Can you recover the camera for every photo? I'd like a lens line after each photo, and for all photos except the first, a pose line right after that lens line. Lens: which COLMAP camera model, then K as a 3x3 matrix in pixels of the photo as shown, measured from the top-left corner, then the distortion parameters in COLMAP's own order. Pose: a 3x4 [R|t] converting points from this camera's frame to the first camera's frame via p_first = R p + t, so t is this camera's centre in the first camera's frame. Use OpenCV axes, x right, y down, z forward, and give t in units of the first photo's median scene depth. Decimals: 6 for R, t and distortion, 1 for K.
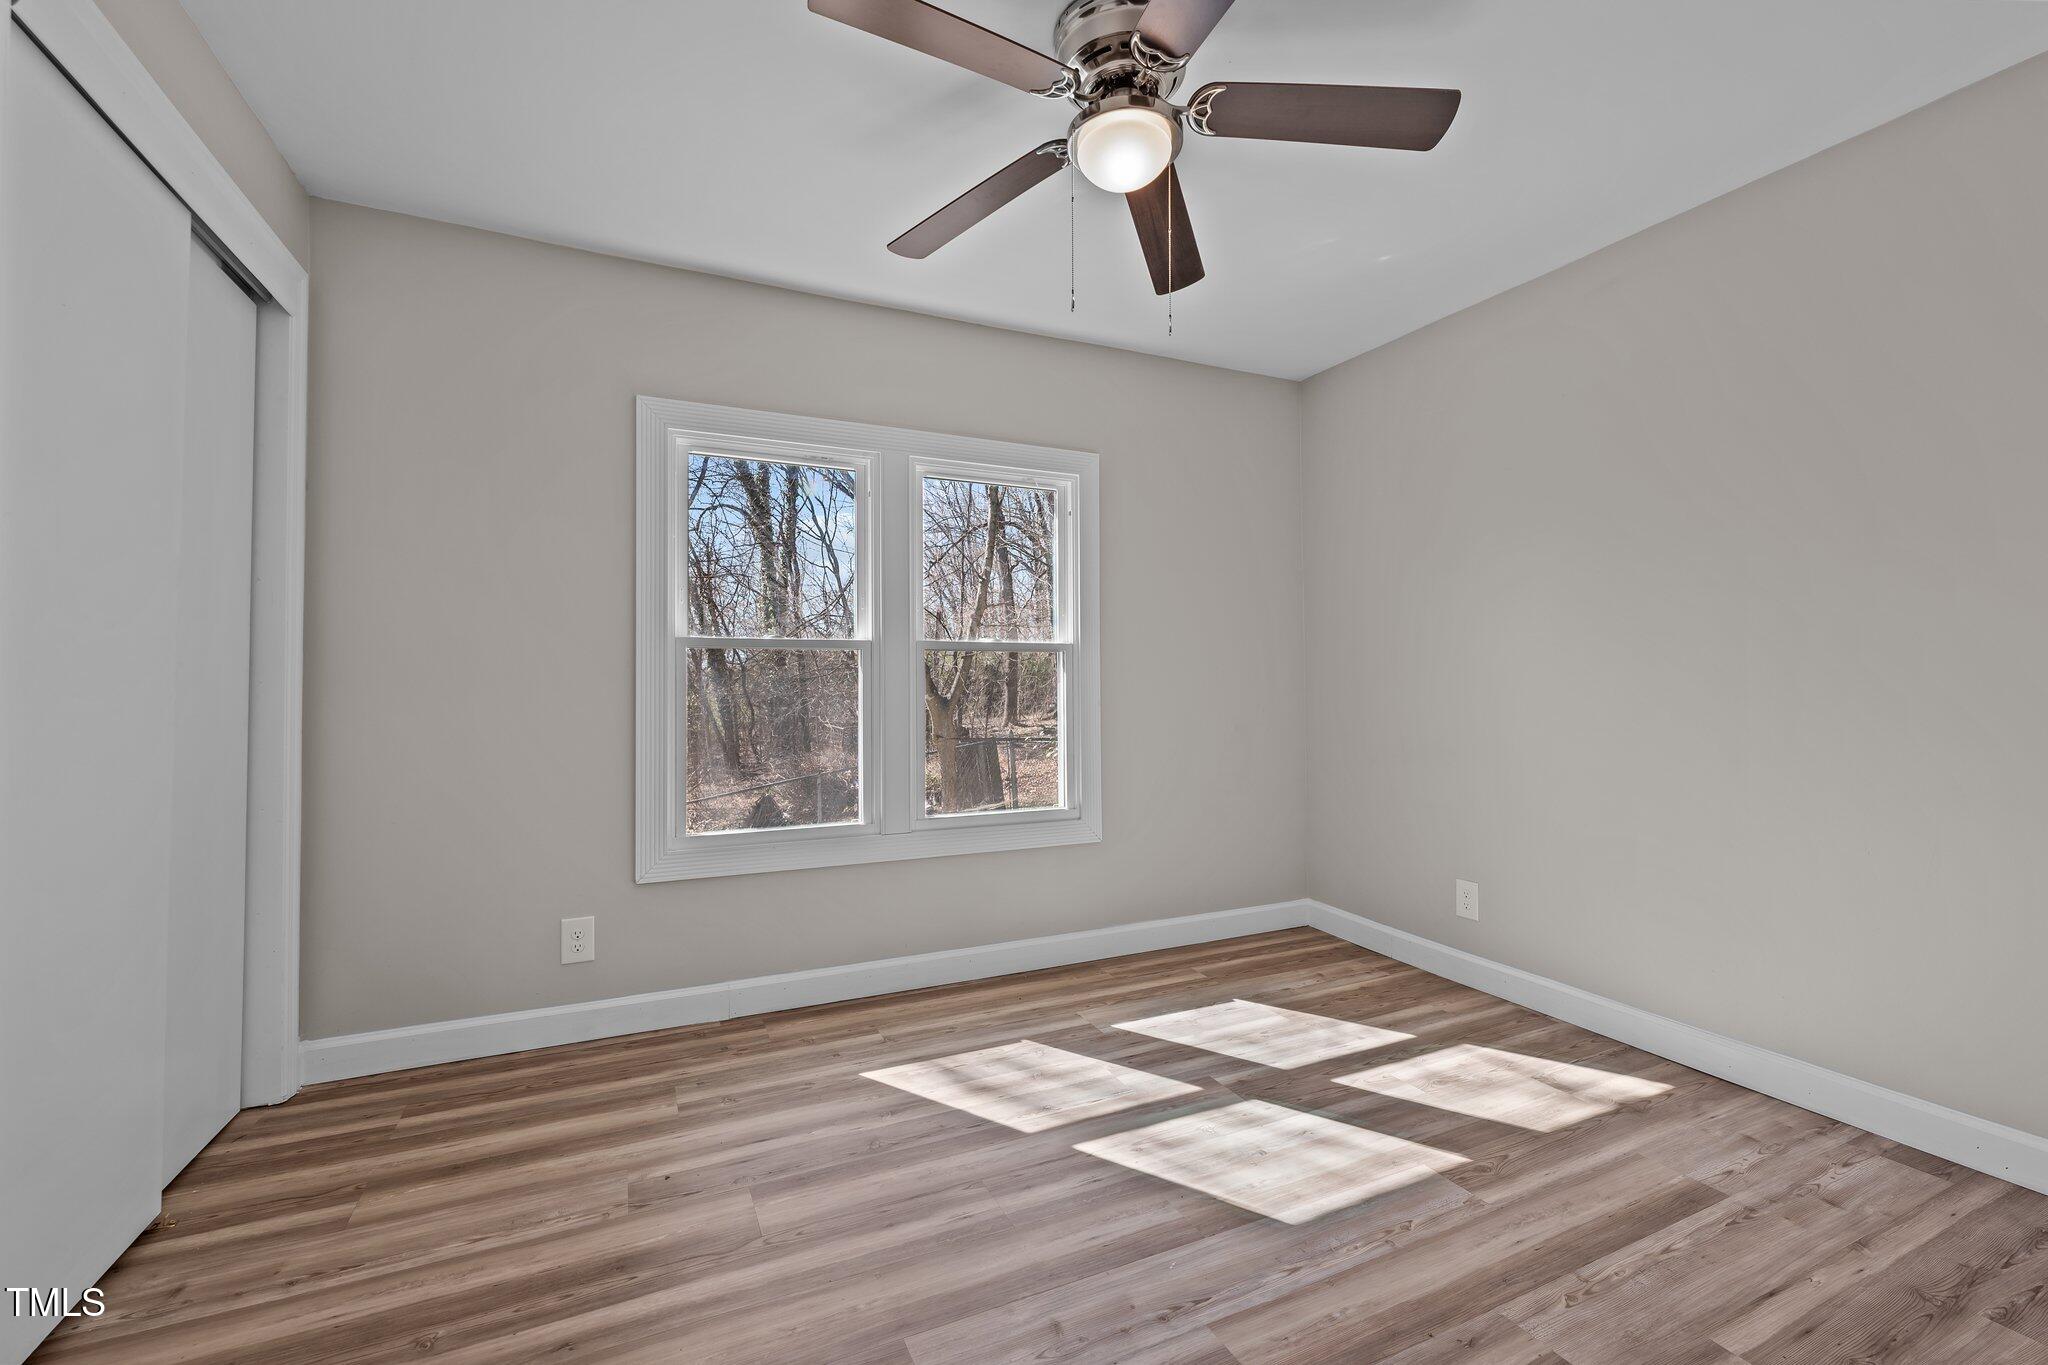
lens RADIAL K [[838.1, 0, 1021.7], [0, 838.1, 684.6], [0, 0, 1]] dist [0.000886, -0.000022]
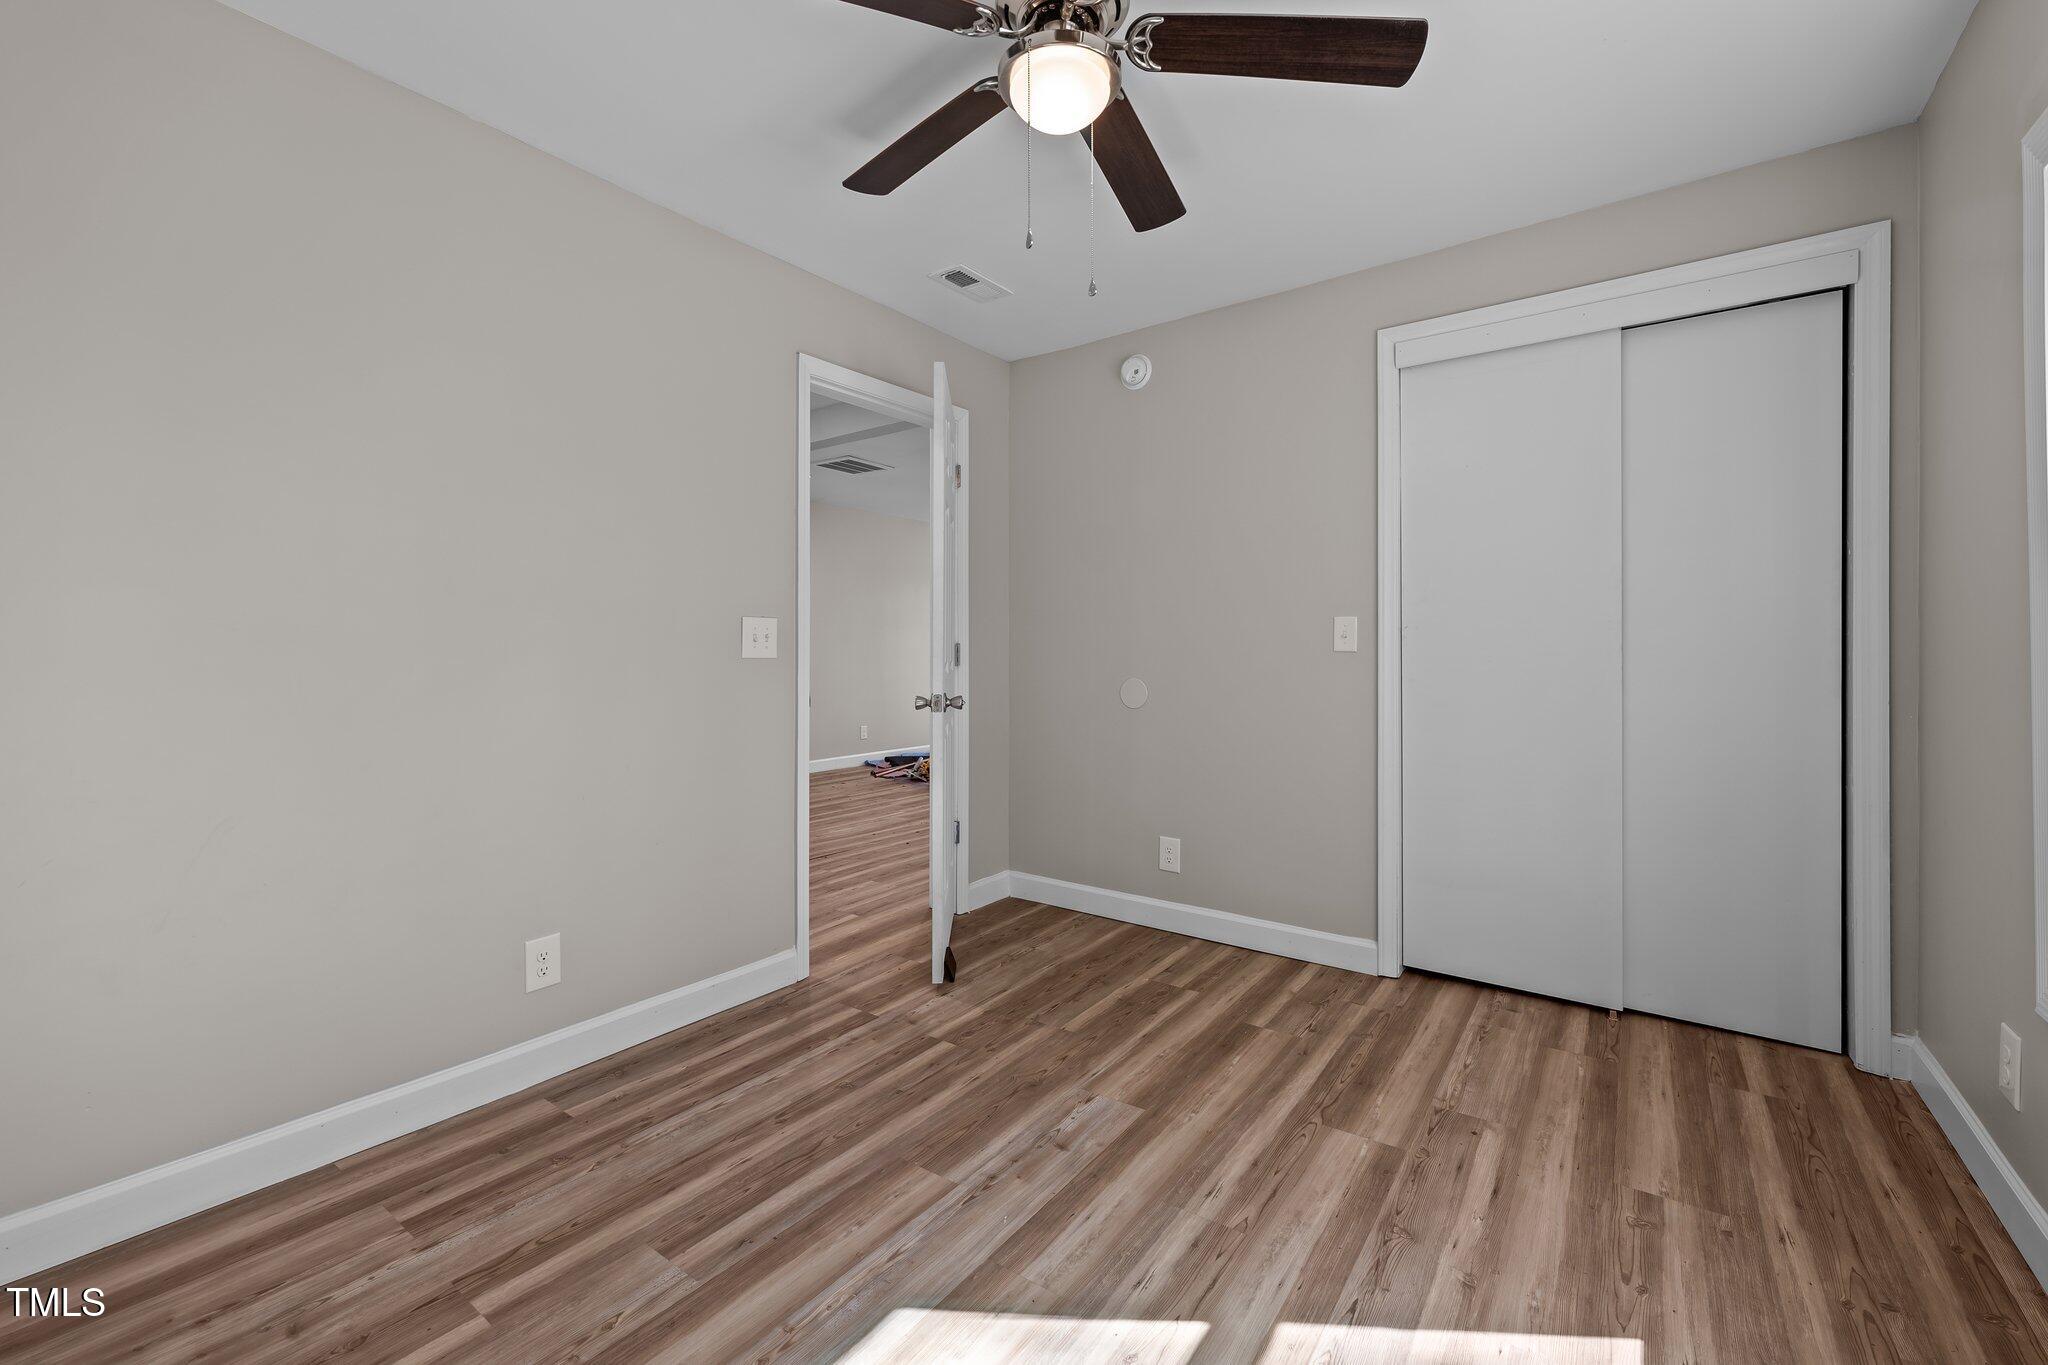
lens RADIAL K [[848.9, 0, 1021.6], [0, 848.9, 672.9], [0, 0, 1]] dist [0.001519, -0.000179]
pose [[-0.870775, 0.015584, -0.491435, 0.649215], [0.006052, 0.999762, 0.020979, -0.004538], [0.491645, 0.015294, -0.870661, 1.860788]]
